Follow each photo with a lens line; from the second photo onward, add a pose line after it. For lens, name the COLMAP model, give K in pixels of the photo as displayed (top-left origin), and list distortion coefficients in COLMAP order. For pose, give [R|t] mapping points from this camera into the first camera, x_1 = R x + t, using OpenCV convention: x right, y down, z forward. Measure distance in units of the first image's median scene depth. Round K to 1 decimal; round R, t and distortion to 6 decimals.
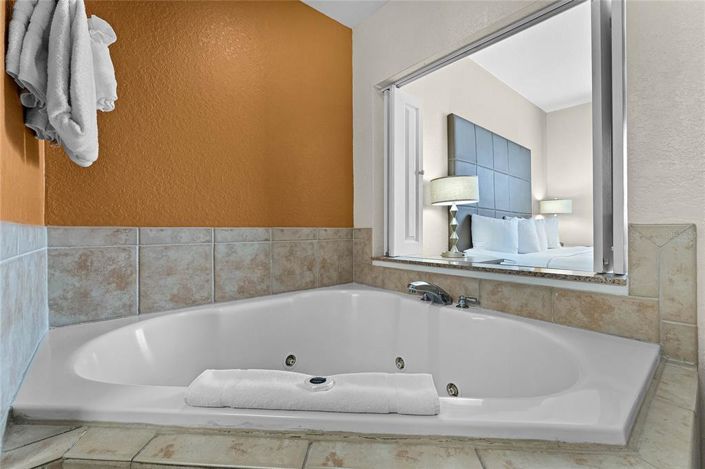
lens RADIAL K [[305.4, 0, 355.2], [0, 305.4, 232.9], [0, 0, 1]] dist [0.000428, -0.000157]
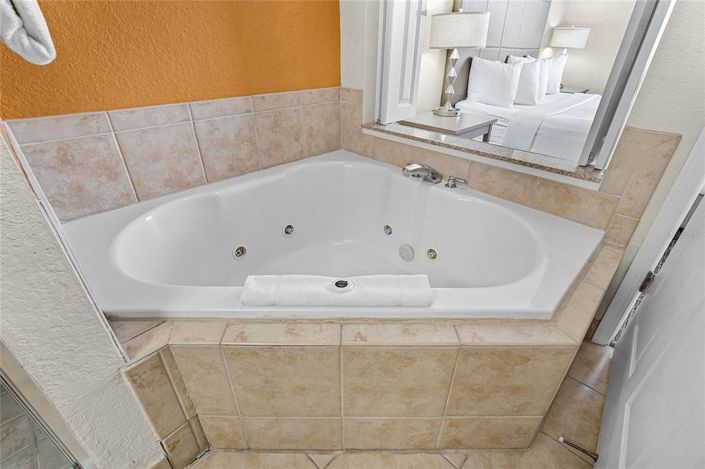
lens RADIAL K [[327.7, 0, 351.4], [0, 327.7, 235.0], [0, 0, 1]] dist [0.000799, -0.000104]
pose [[0.997030, -0.033209, 0.069479, -0.090325], [-0.007035, 0.859181, 0.511623, -0.217770], [-0.076686, -0.510593, 0.856396, -0.047883]]
